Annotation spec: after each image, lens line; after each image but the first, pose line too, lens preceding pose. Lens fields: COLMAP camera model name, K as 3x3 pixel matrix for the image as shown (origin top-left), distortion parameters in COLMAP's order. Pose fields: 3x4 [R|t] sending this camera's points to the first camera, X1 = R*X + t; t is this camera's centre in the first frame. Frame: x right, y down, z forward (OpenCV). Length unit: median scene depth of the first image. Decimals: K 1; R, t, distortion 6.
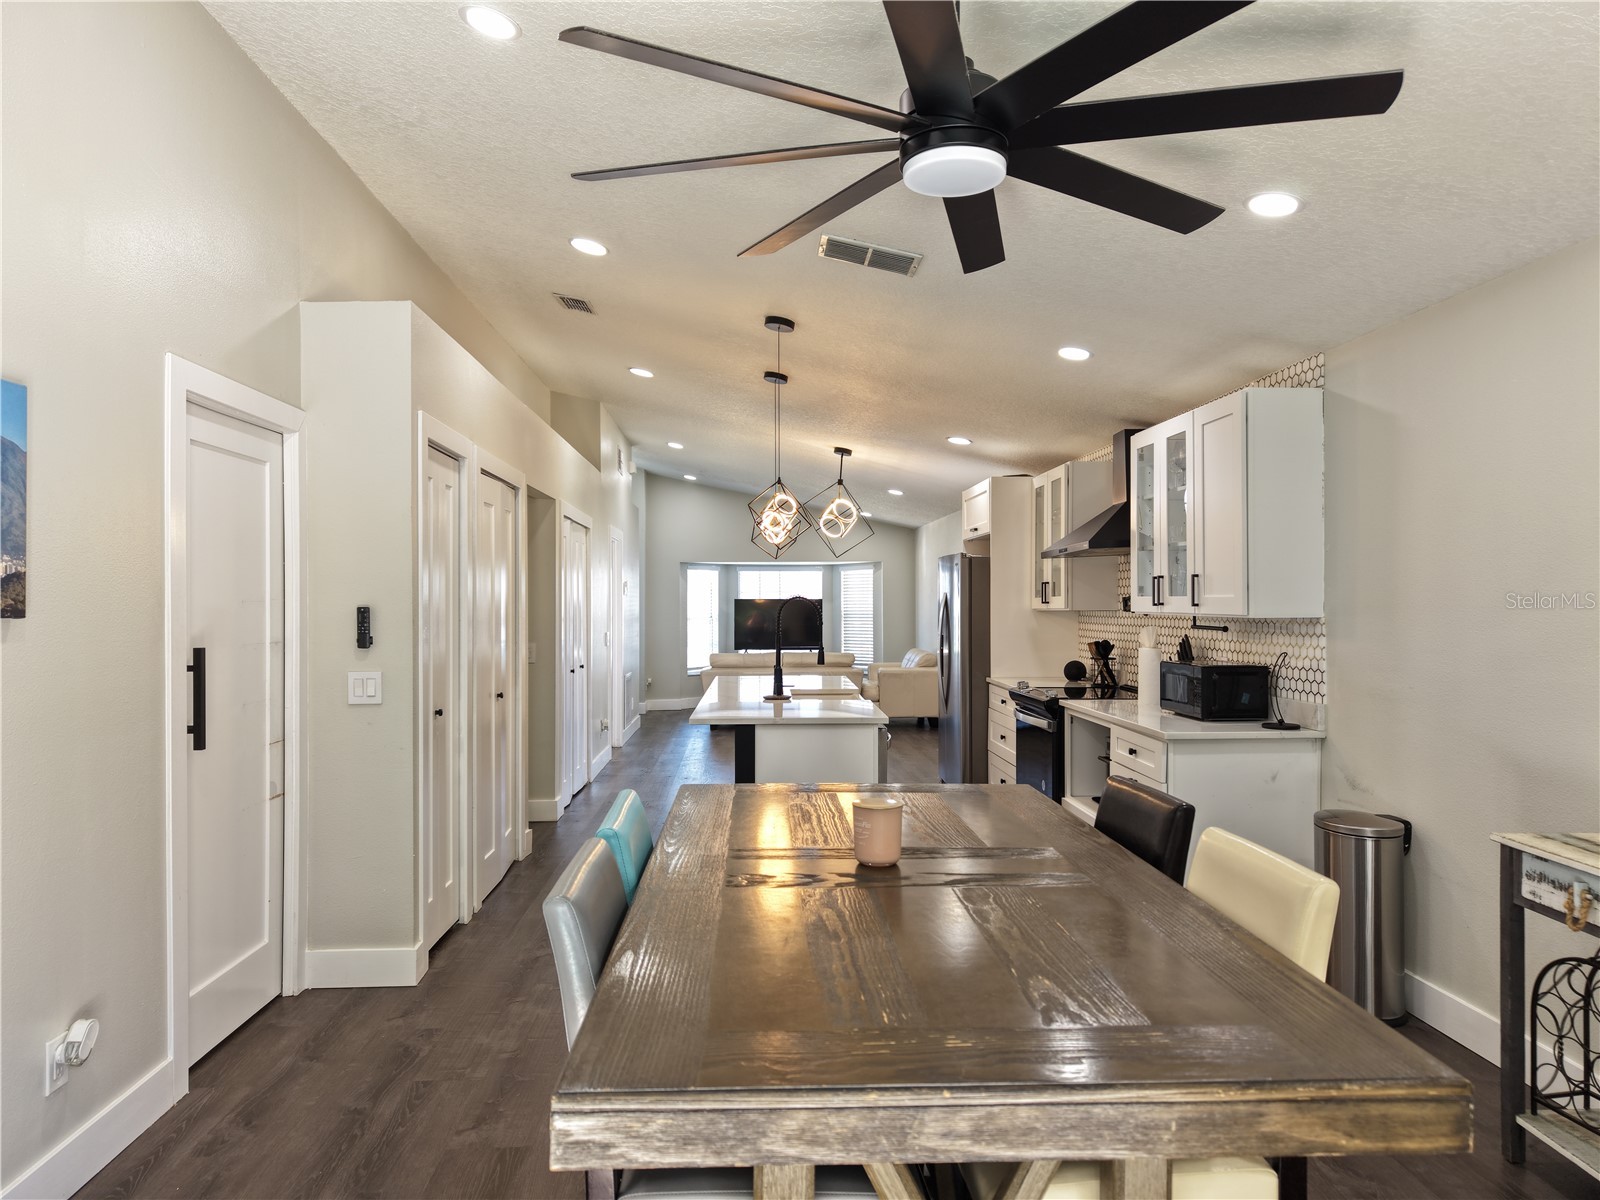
lens RADIAL K [[1068.4, 0, 796.4], [0, 1068.4, 605.8], [0, 0, 1]] dist [0.031248, -0.026428]
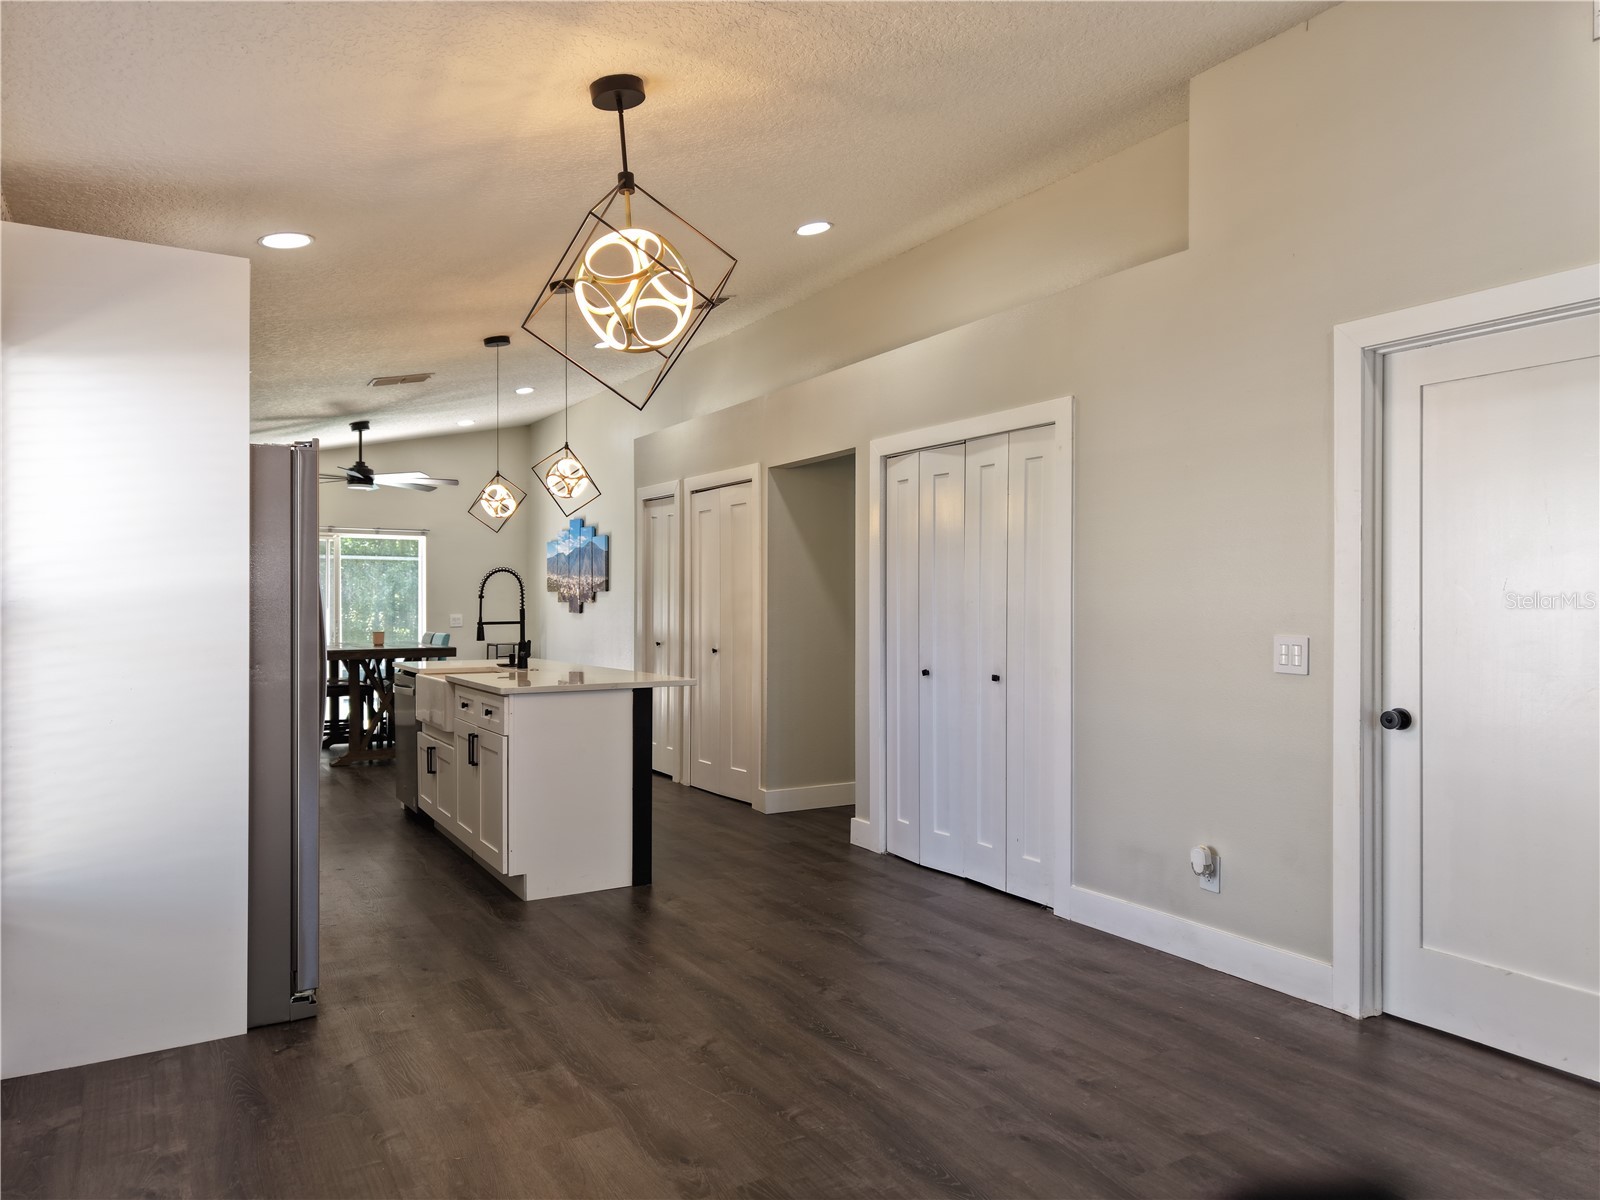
lens RADIAL K [[1068.4, 0, 795.7], [0, 1068.4, 607.0], [0, 0, 1]] dist [0.031248, -0.026428]
pose [[-0.871317, 0.006210, -0.490681, 0.324205], [0.005048, 0.999980, 0.003692, 0.029878], [0.490694, 0.000740, -0.871331, 2.421859]]
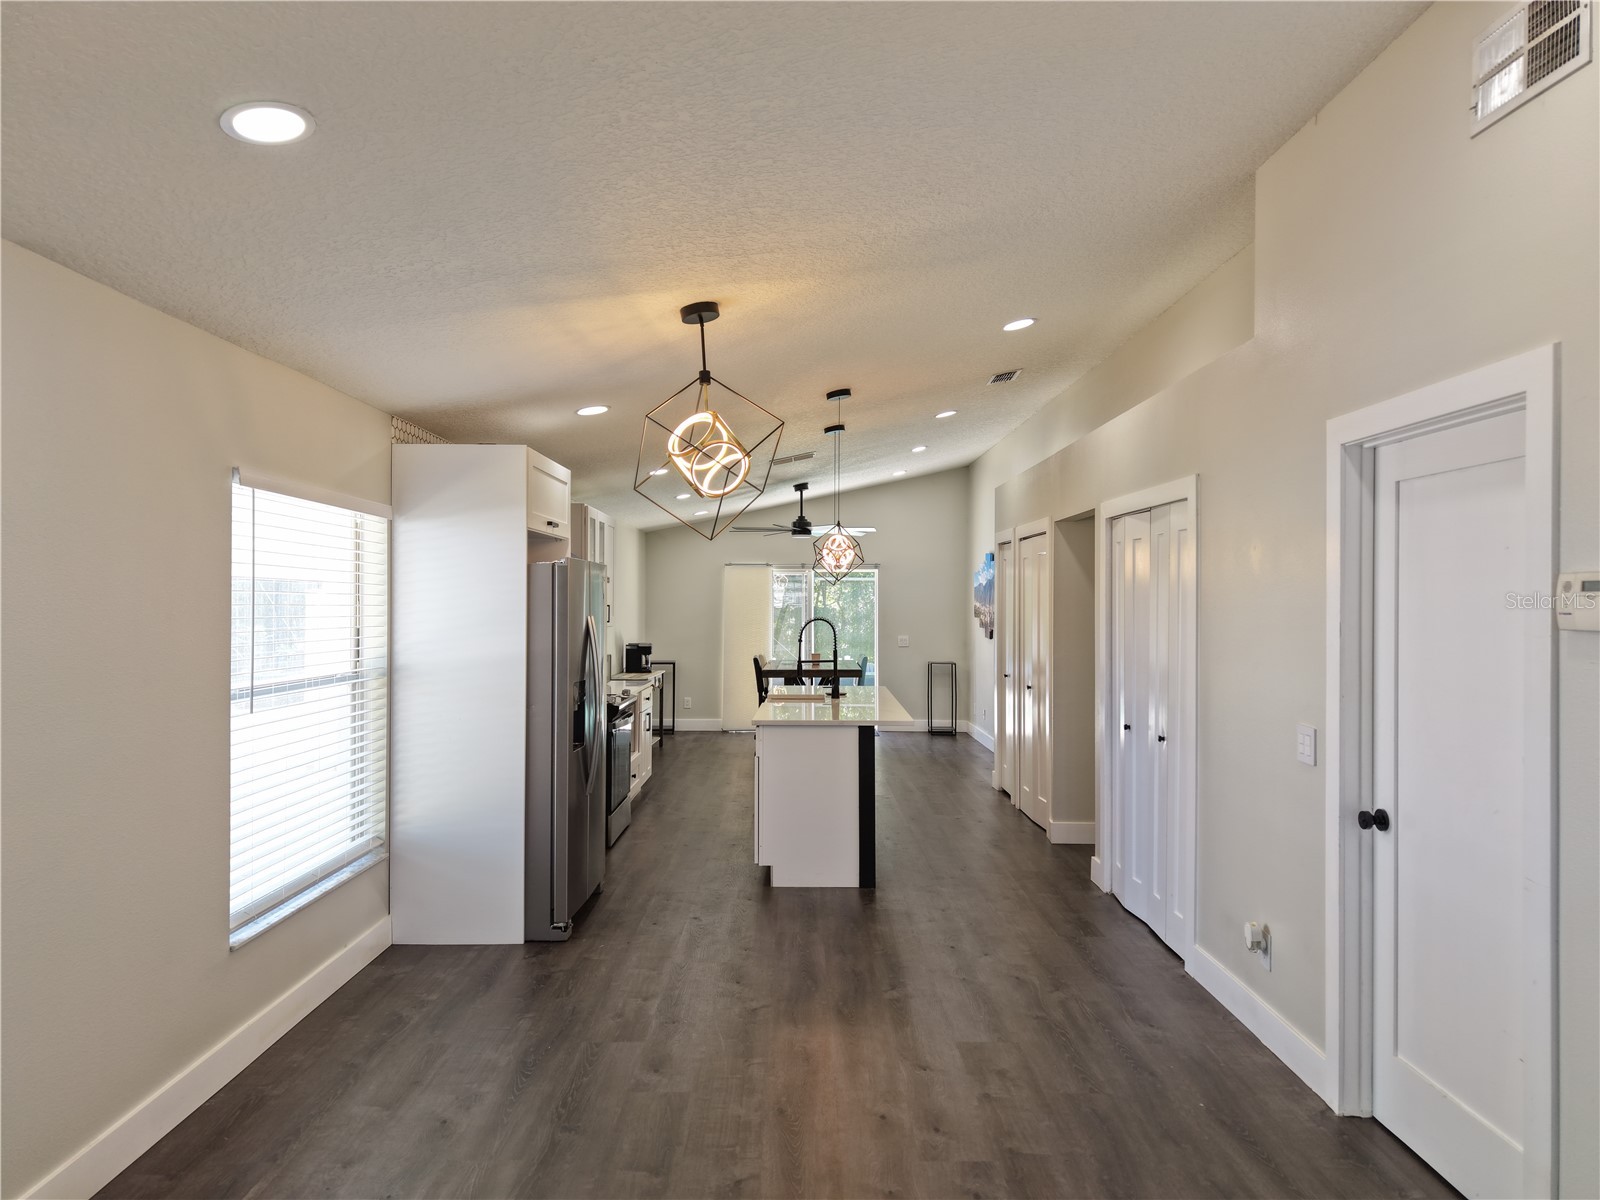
lens RADIAL K [[1068.4, 0, 803.8], [0, 1068.4, 601.0], [0, 0, 1]] dist [0.031248, -0.026428]
pose [[-0.999471, 0.005276, 0.032081, -0.010735], [0.005191, 0.999983, -0.002734, -0.031488], [-0.032095, -0.002566, -0.999482, 2.700964]]
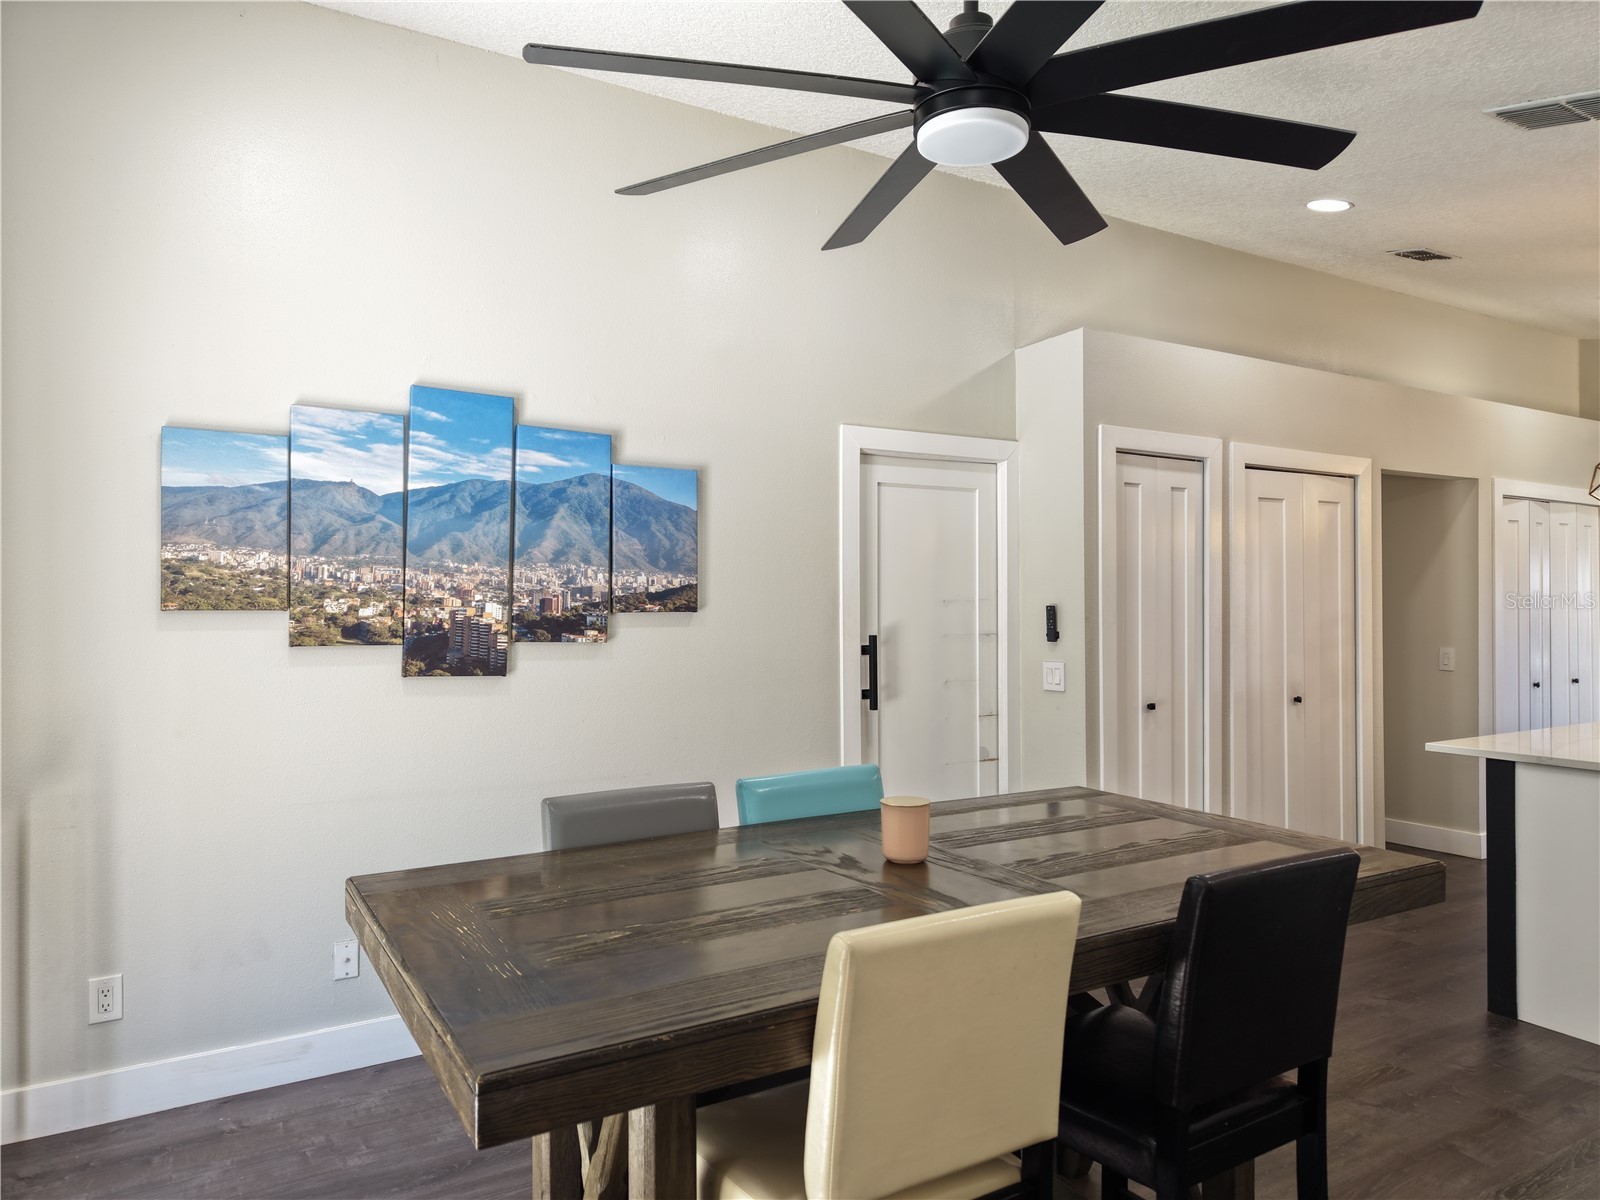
lens RADIAL K [[1068.4, 0, 805.8], [0, 1068.4, 600.5], [0, 0, 1]] dist [0.031248, -0.026428]
pose [[0.476379, -0.003301, -0.879234, 0.391105], [0.000033, 0.999993, -0.003736, -0.000170], [0.879240, 0.001751, 0.476376, 0.186696]]
